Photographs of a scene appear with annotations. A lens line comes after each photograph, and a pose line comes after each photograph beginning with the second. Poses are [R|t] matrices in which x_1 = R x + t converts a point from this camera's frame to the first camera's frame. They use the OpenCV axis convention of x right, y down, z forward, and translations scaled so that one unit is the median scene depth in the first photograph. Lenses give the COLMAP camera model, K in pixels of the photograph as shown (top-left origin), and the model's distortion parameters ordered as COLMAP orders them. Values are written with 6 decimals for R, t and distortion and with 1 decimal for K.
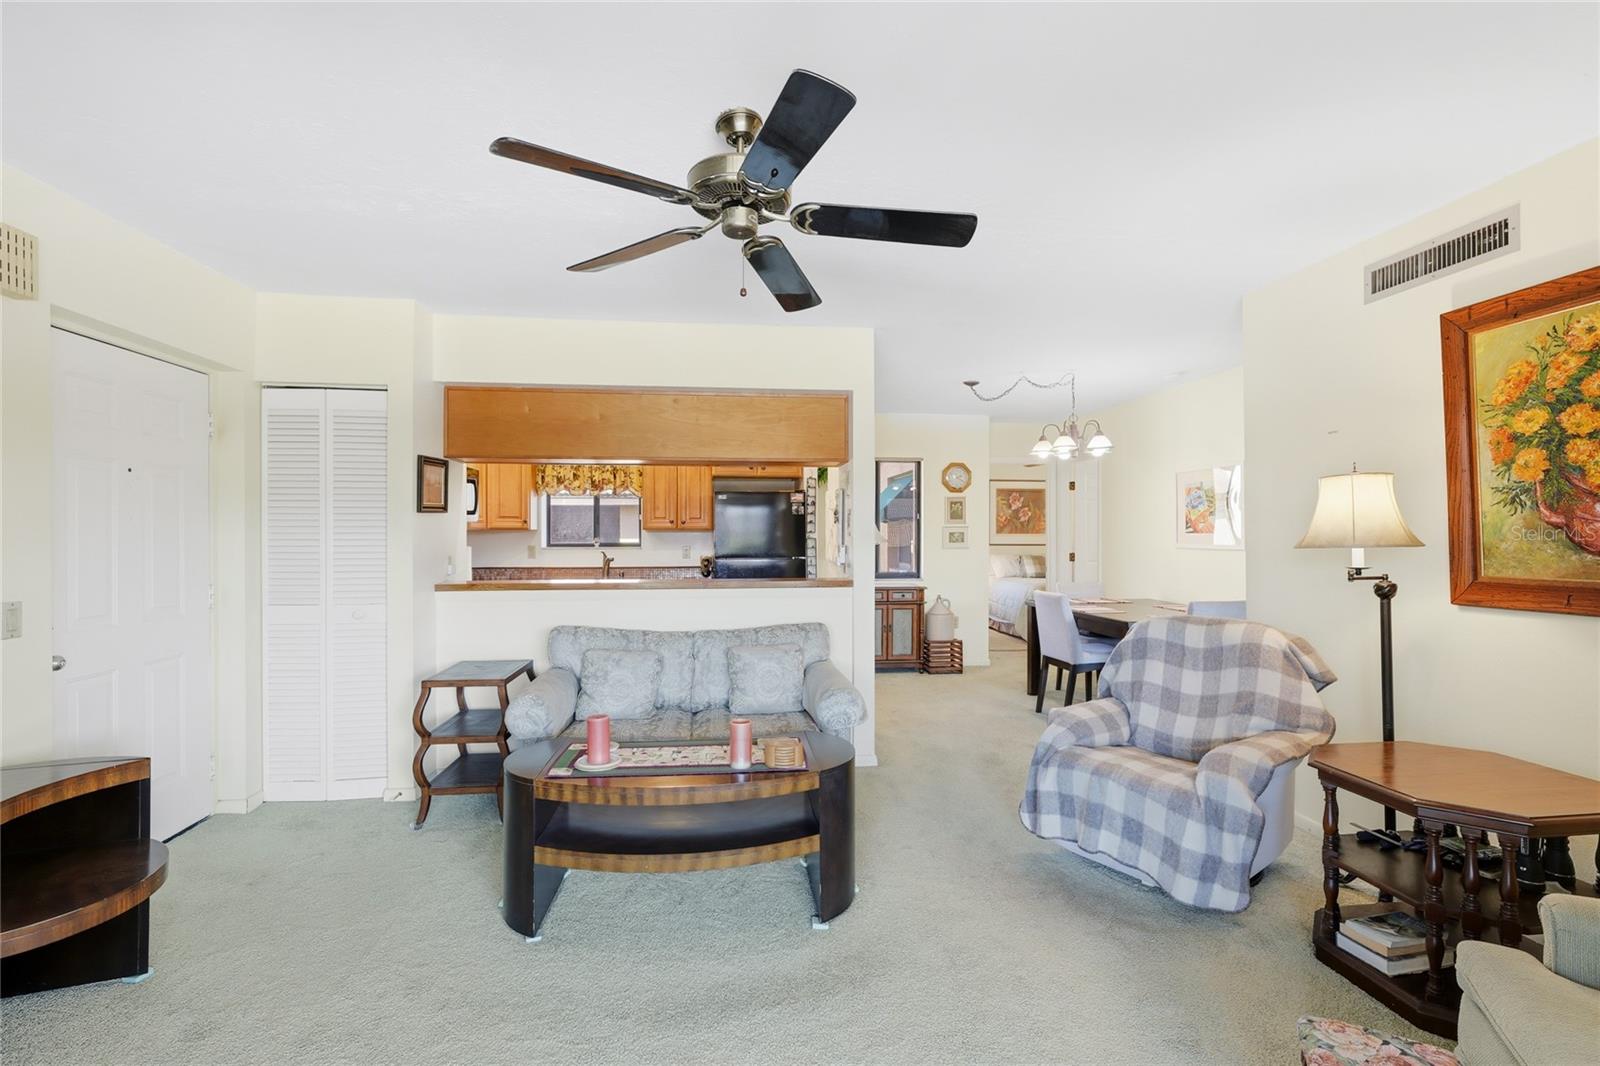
lens RADIAL K [[738.3, 0, 800.0], [0, 738.3, 533.0], [0, 0, 1]] dist [0.001062, -0.000337]
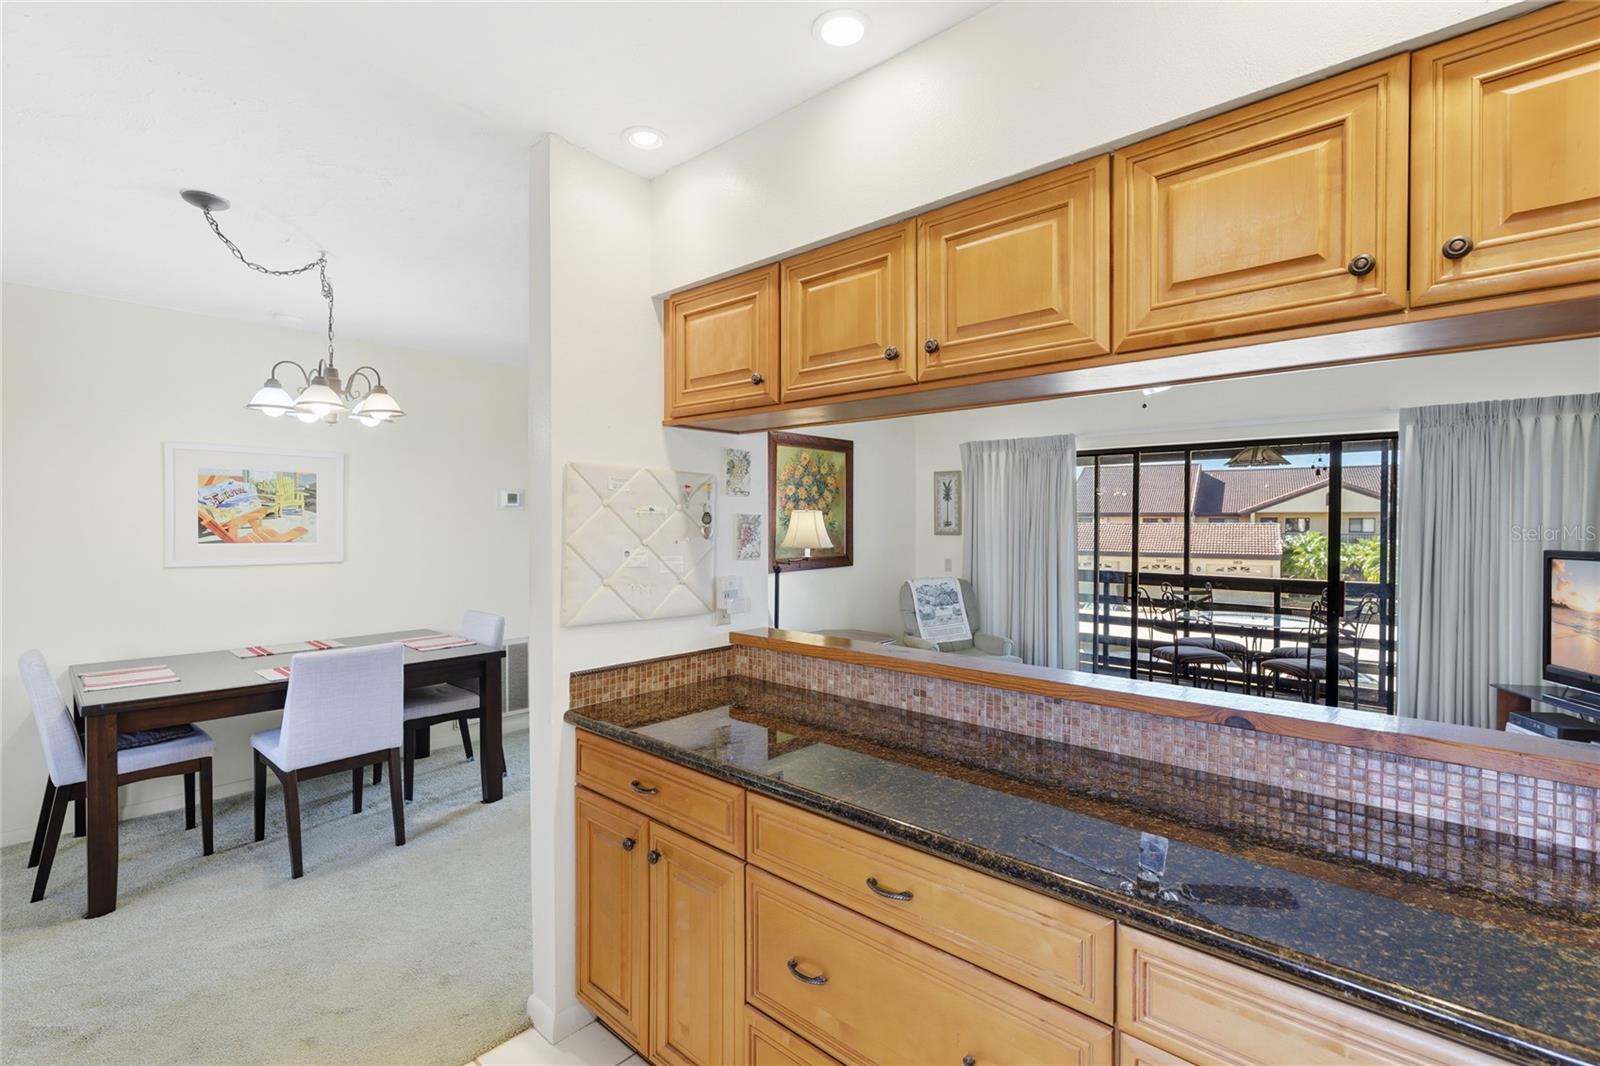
lens RADIAL K [[732.1, 0, 800.0], [0, 732.1, 533.0], [0, 0, 1]] dist [0.000876, -0.000043]
pose [[-0.664831, -0.012290, 0.746892, -0.602615], [-0.003399, 0.999904, 0.013428, -0.037954], [-0.746986, 0.006389, -0.664809, 1.995845]]
